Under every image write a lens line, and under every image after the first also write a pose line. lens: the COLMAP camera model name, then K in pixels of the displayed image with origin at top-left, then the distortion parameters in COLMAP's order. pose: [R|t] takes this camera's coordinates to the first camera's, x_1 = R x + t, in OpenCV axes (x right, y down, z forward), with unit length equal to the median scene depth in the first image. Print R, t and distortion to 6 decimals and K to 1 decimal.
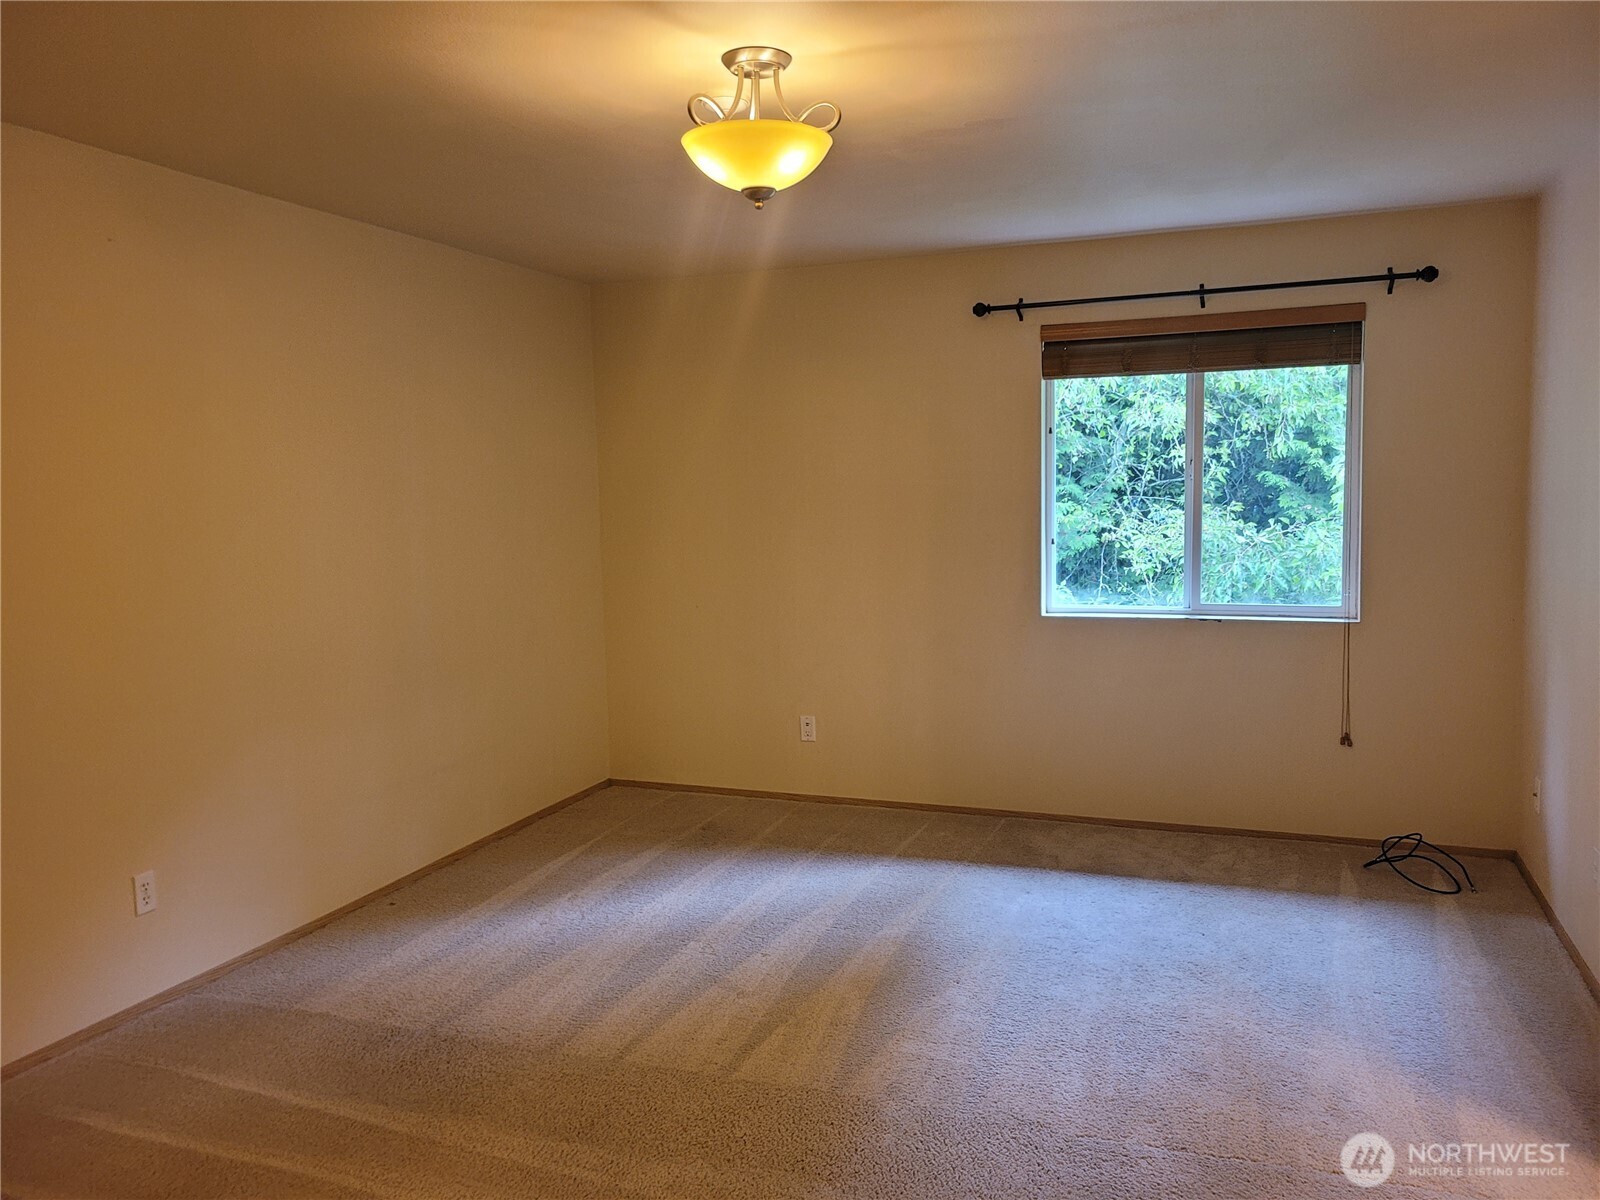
lens RADIAL K [[1194.4, 0, 789.8], [0, 1194.4, 589.8], [0, 0, 1]] dist [0.072960, -0.056607]
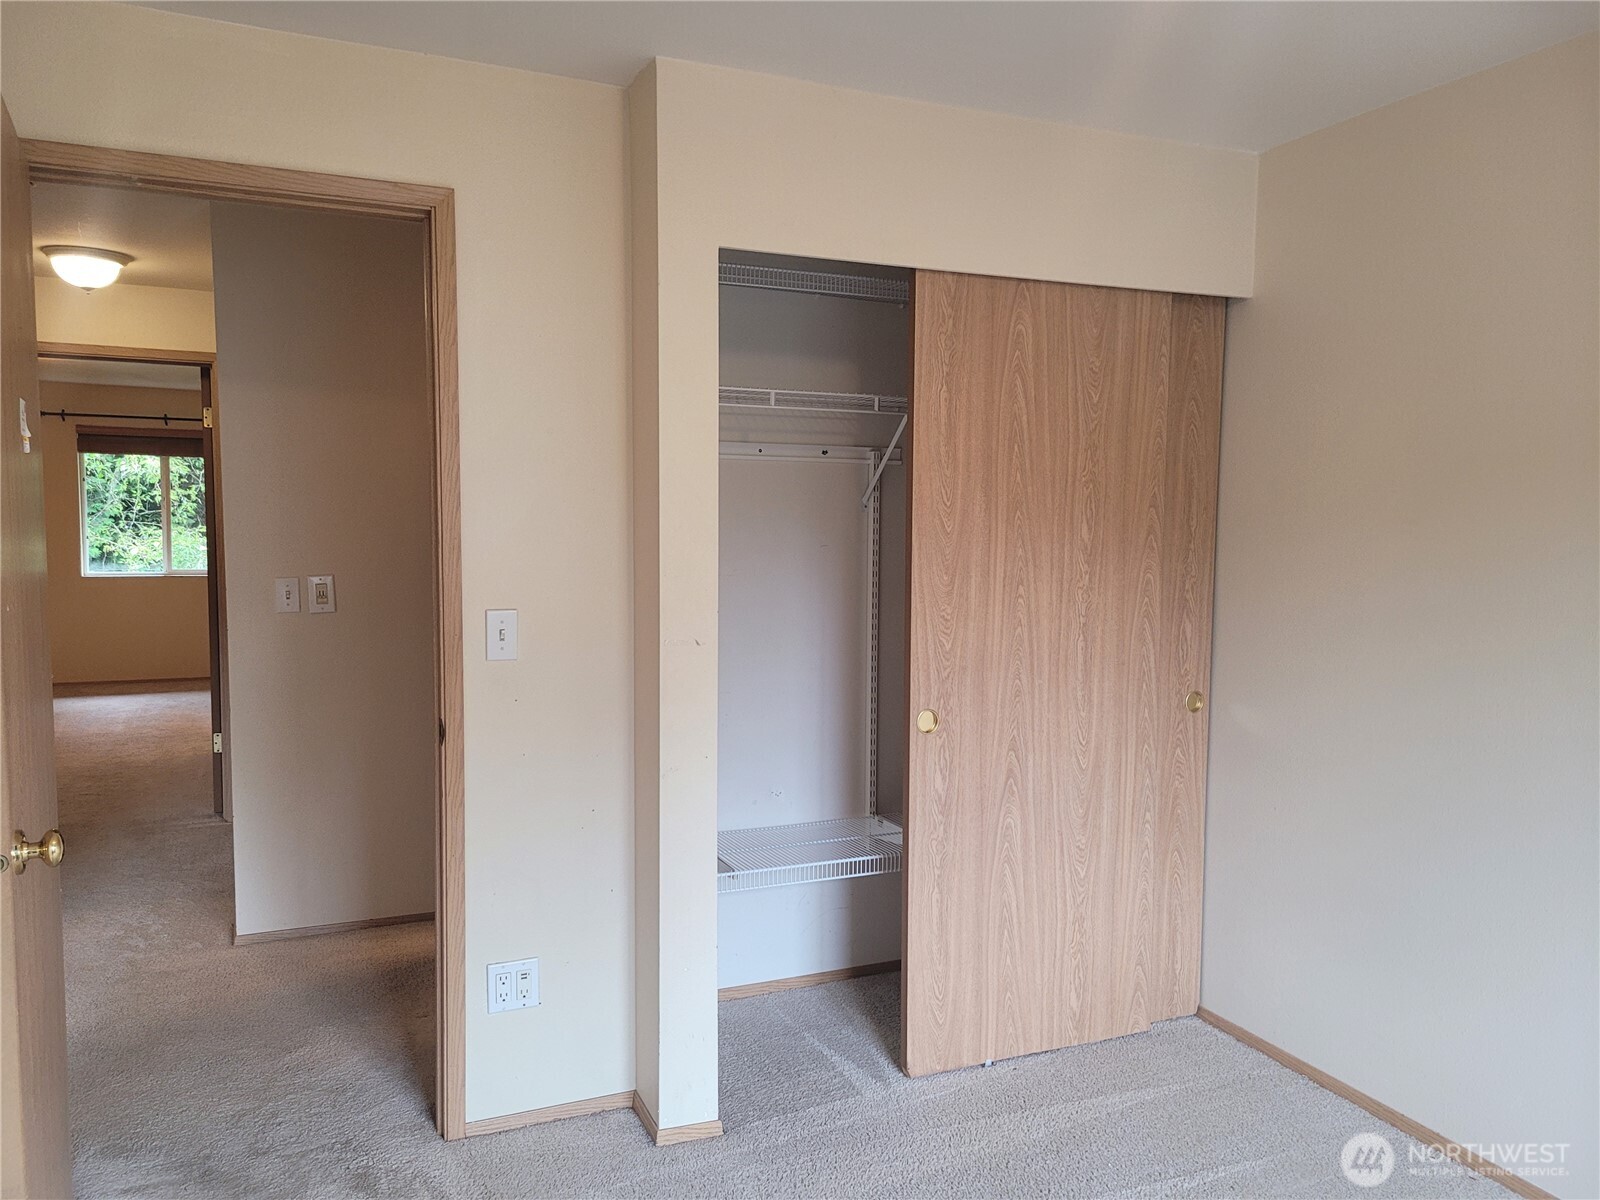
lens RADIAL K [[1194.4, 0, 795.3], [0, 1194.4, 595.3], [0, 0, 1]] dist [0.072960, -0.056607]
pose [[0.706065, -0.016822, 0.707947, -0.362933], [0.037116, 0.999223, -0.013274, 0.121560], [-0.707173, 0.035649, 0.706141, -1.182827]]
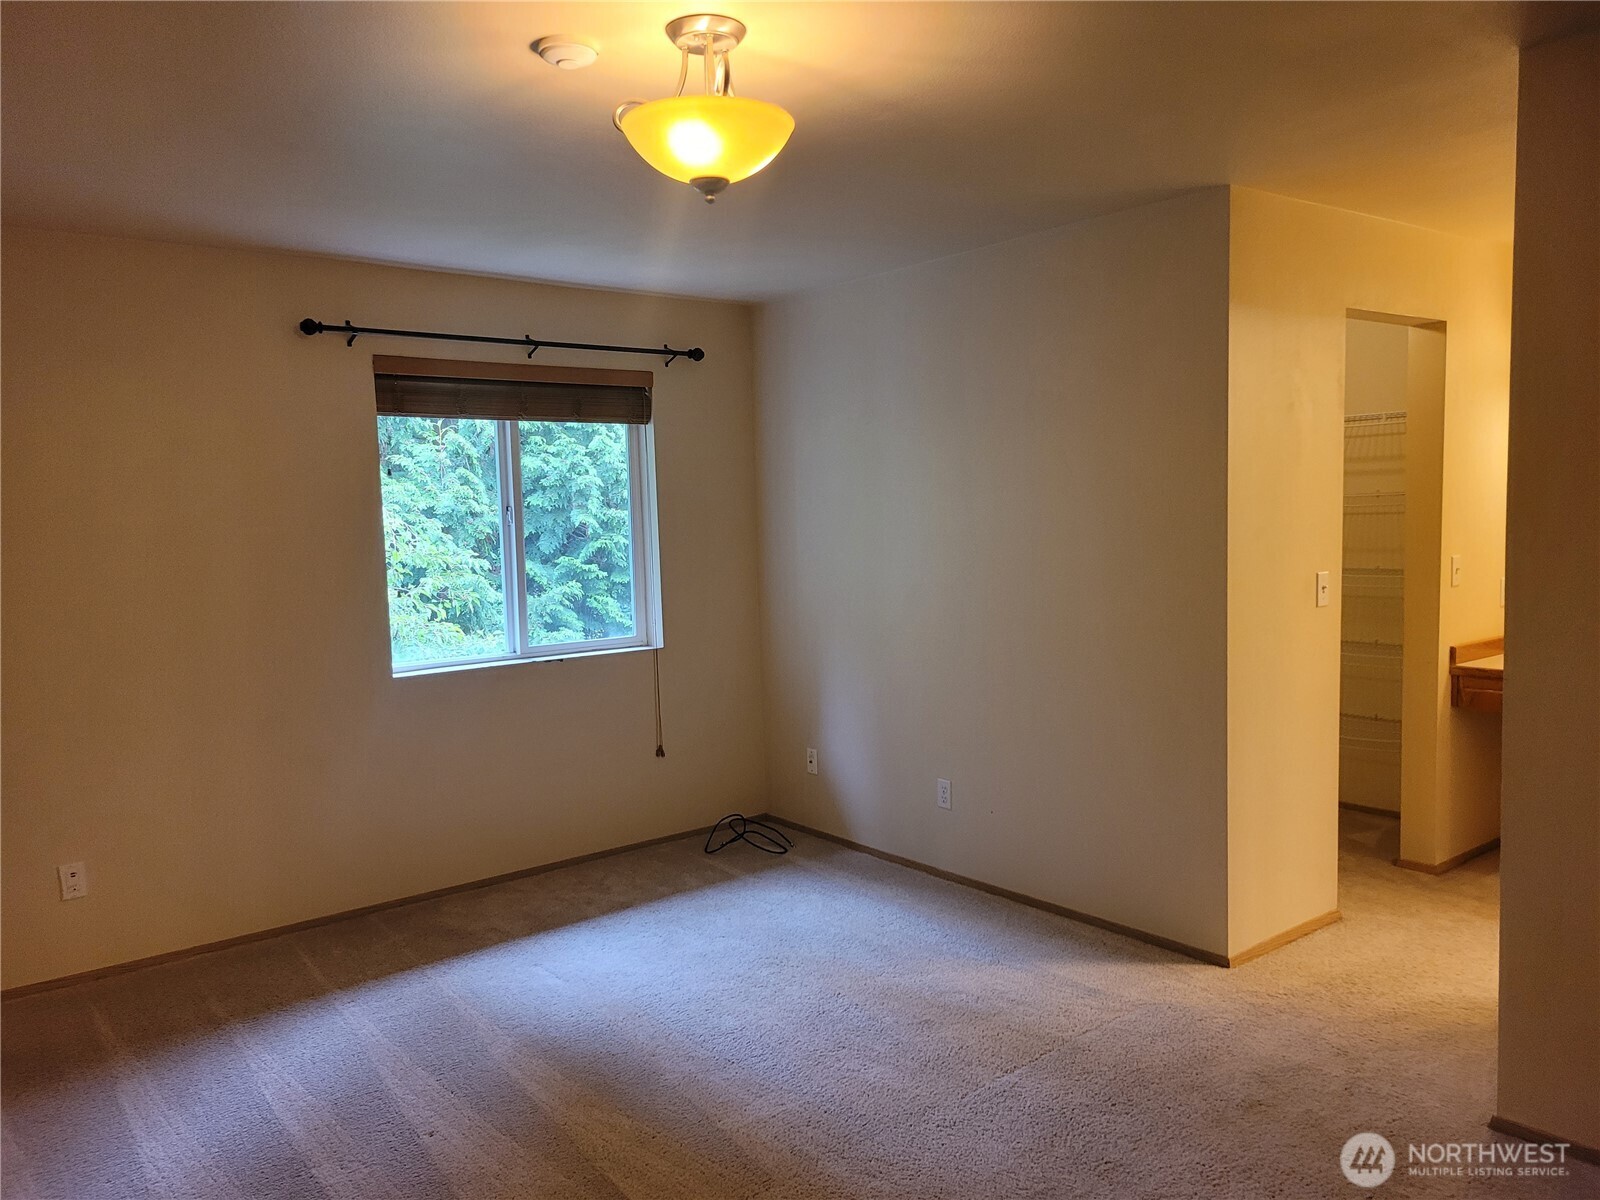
lens RADIAL K [[1194.4, 0, 797.4], [0, 1194.4, 610.2], [0, 0, 1]] dist [0.072960, -0.056607]
pose [[0.513469, -0.066799, 0.855504, -0.409232], [0.095139, 0.995251, 0.020608, -0.018901], [-0.852818, 0.070810, 0.517385, 0.278265]]
